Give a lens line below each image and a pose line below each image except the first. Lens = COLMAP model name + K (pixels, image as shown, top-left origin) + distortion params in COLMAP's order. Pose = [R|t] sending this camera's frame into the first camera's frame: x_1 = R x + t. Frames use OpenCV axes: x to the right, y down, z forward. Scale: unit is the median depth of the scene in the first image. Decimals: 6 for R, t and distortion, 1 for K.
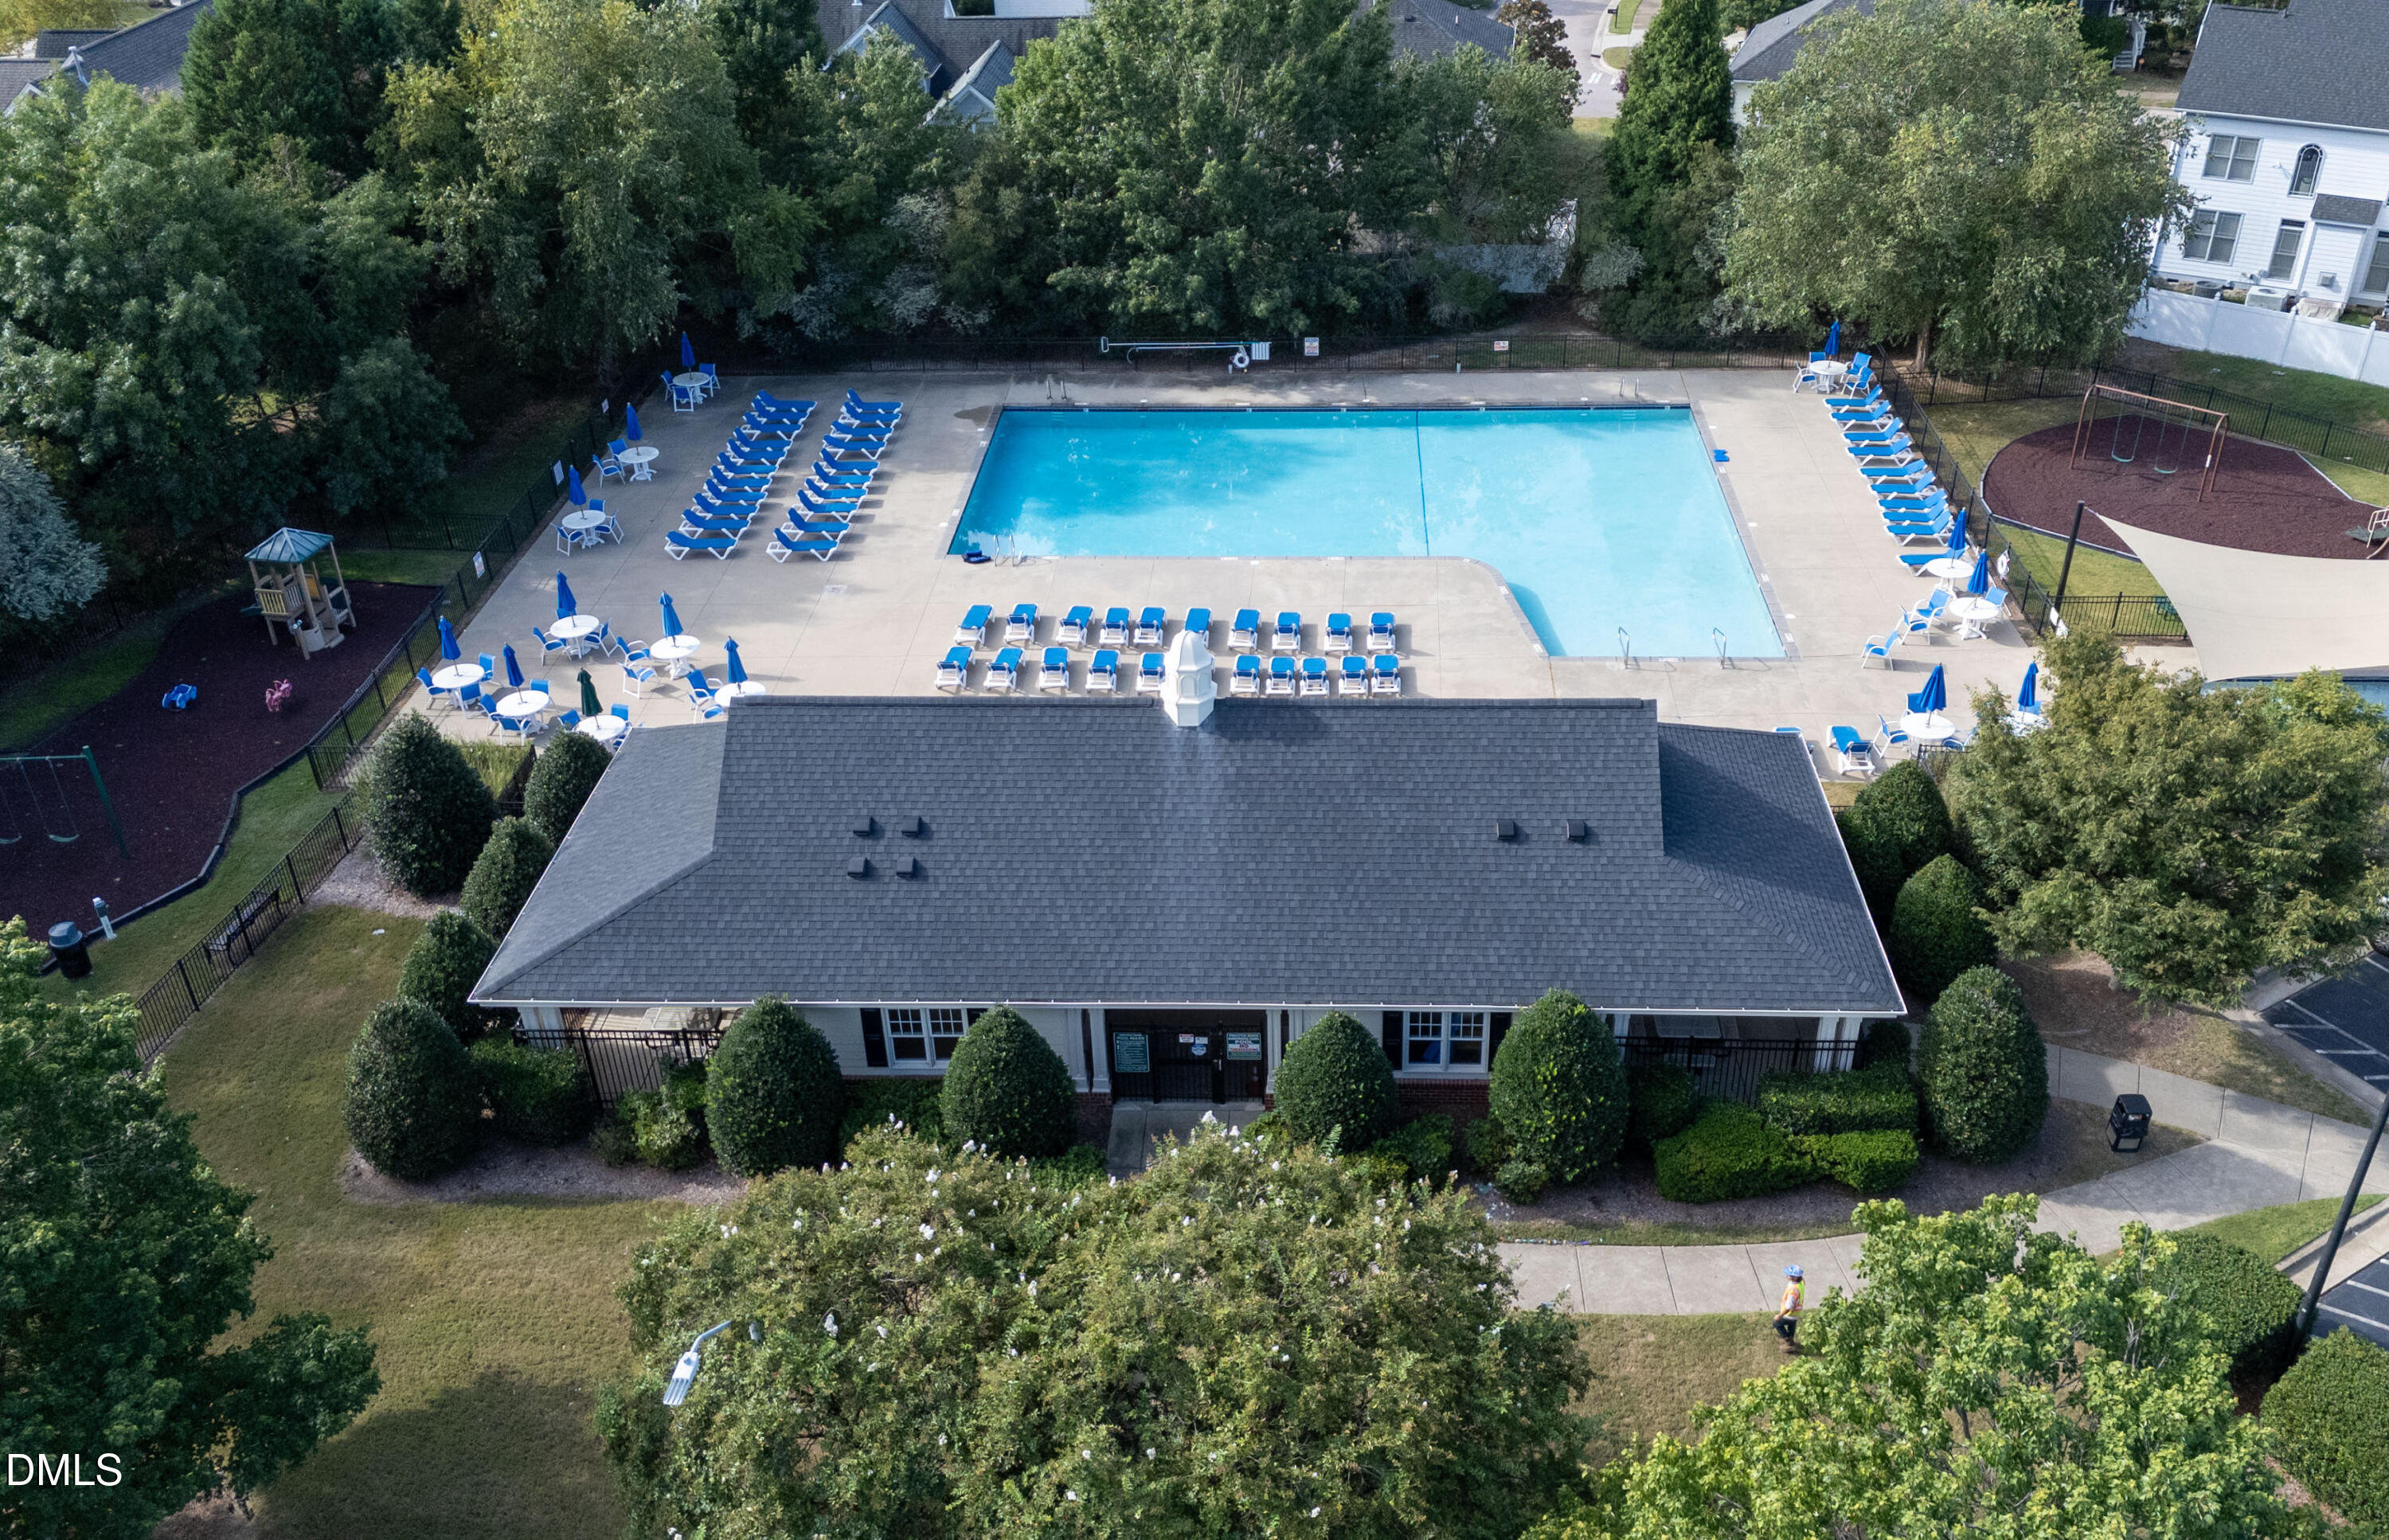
lens RADIAL K [[1924.1, 0, 1194.5], [0, 1924.1, 770.0], [0, 0, 1]] dist [0.084634, -0.125390]
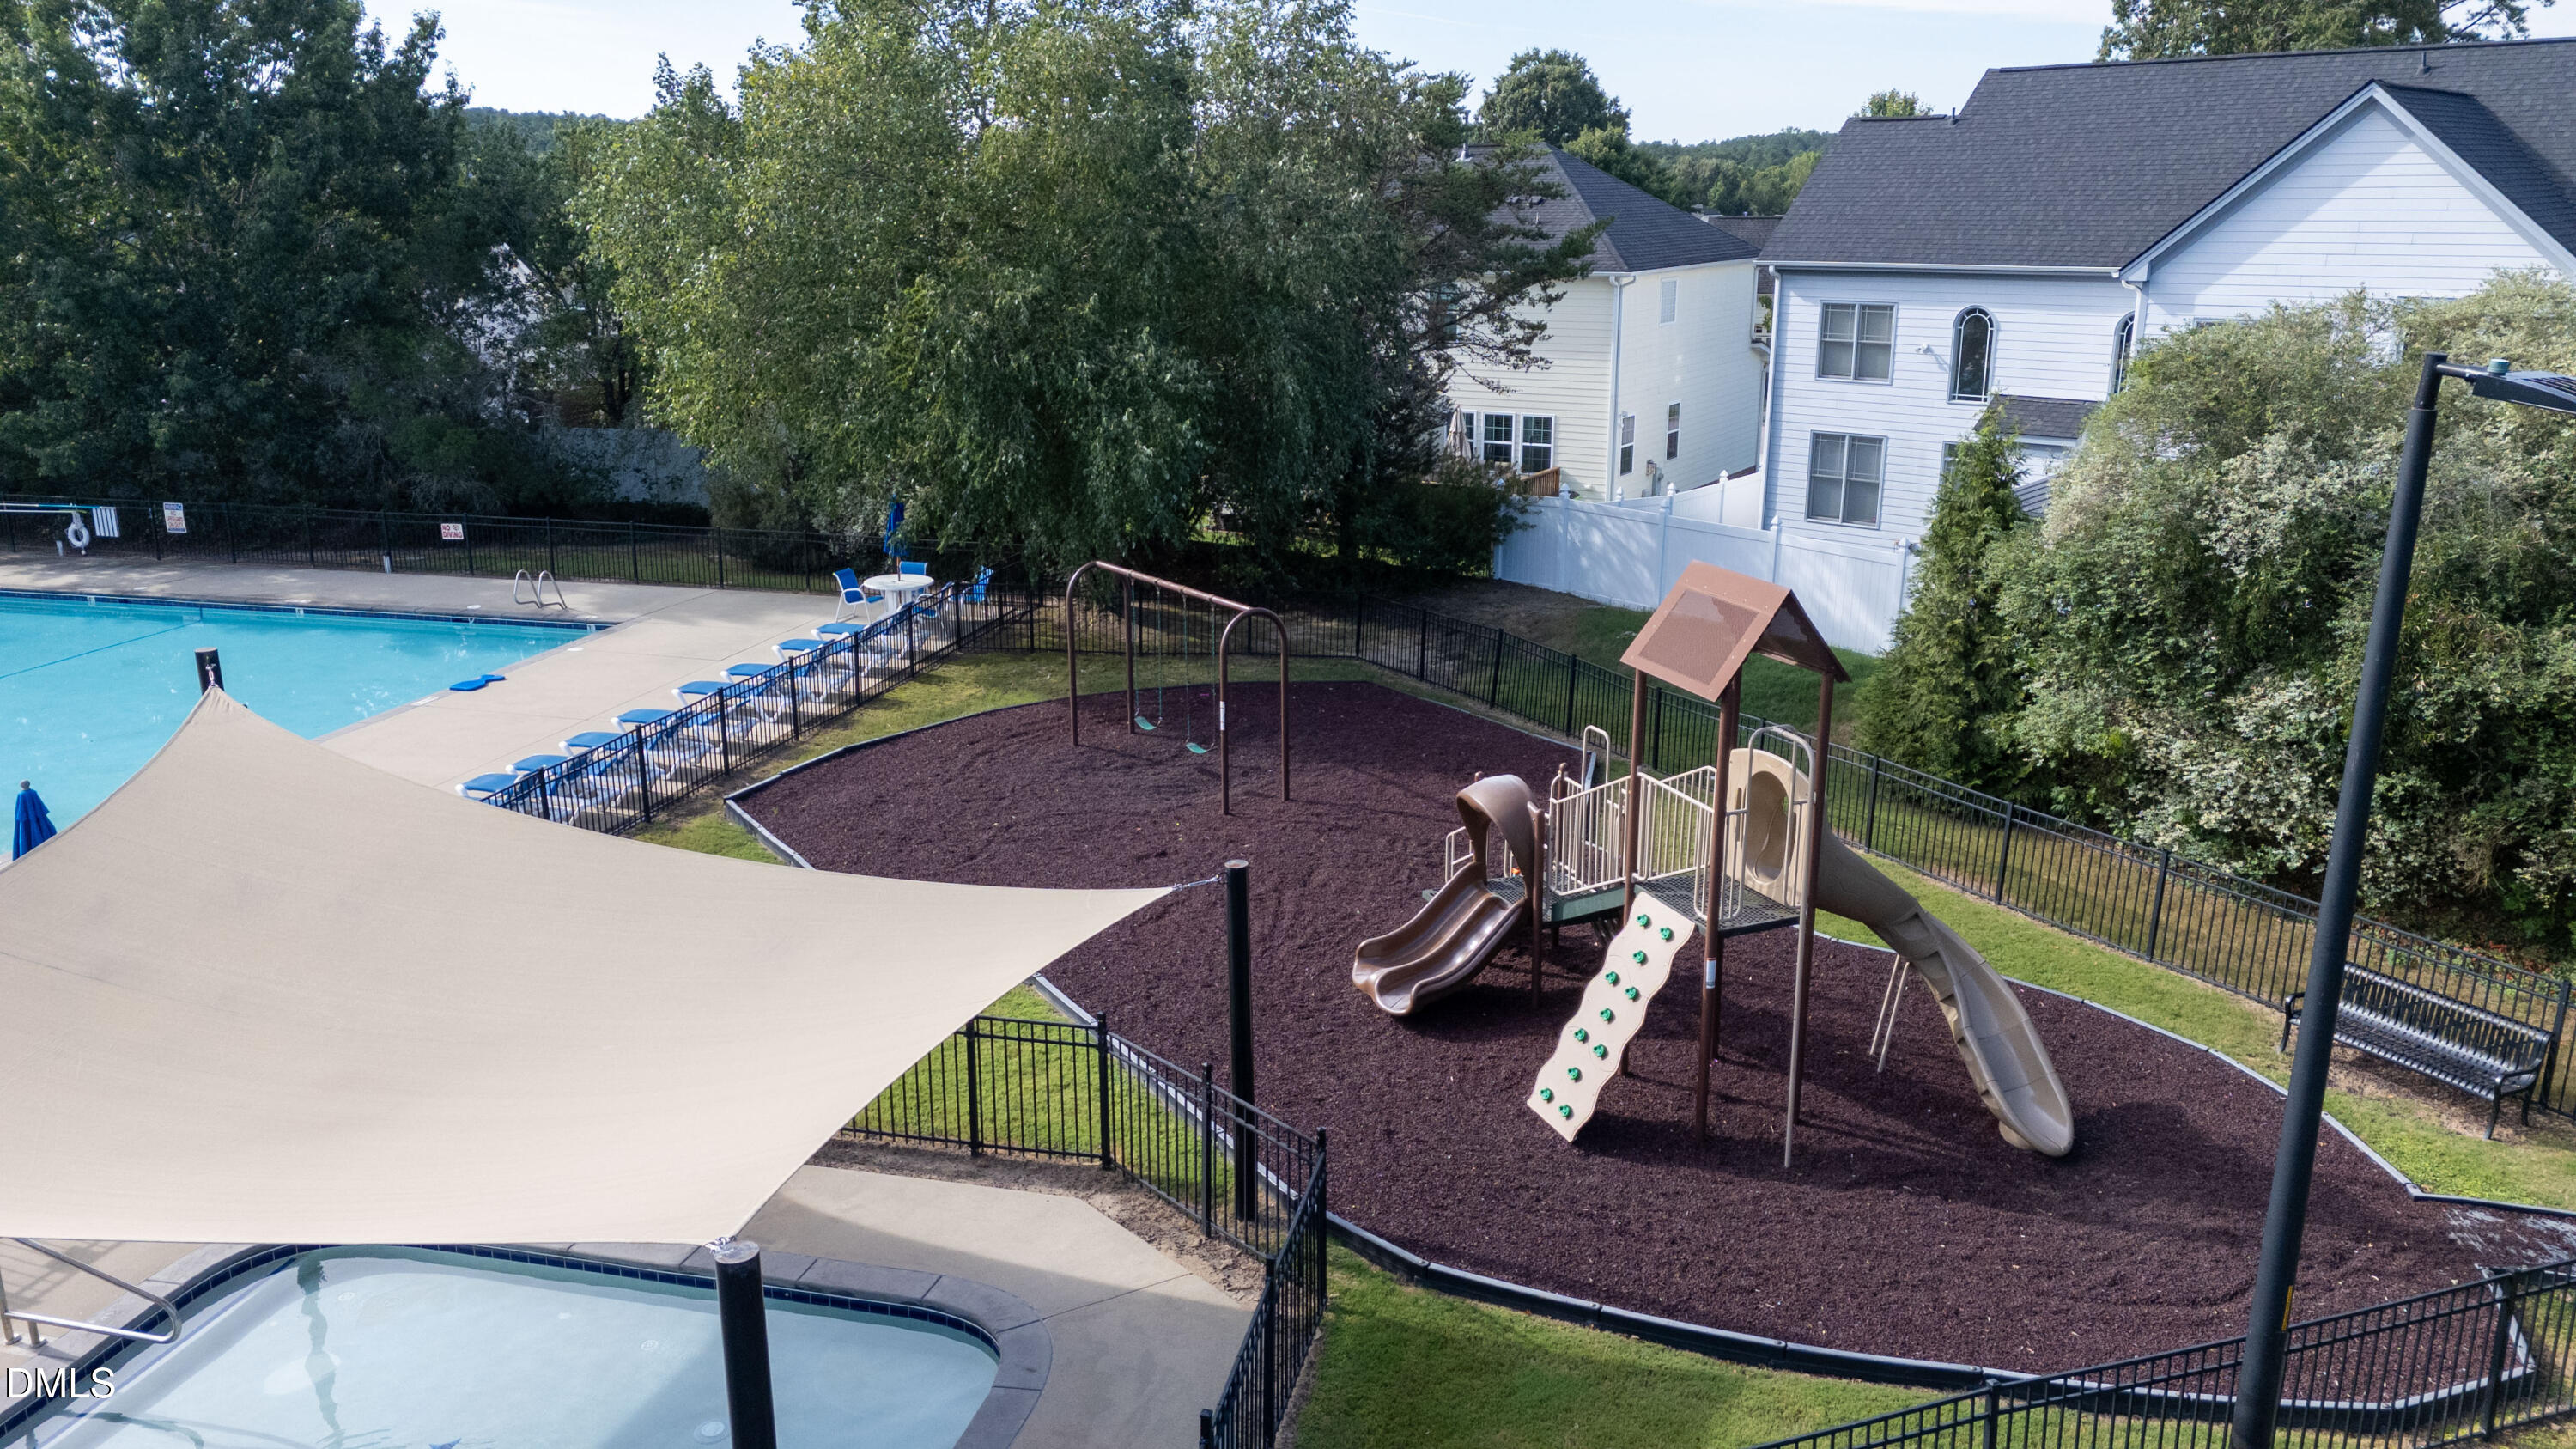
lens RADIAL K [[1875.9, 0, 1288.0], [0, 1875.9, 724.5], [0, 0, 1]] dist [0.096574, -0.120961]
pose [[0.981951, 0.065147, -0.177564, 1.484102], [-0.112554, 0.955756, -0.271776, -0.102349], [0.152002, 0.286856, 0.945838, 1.482776]]
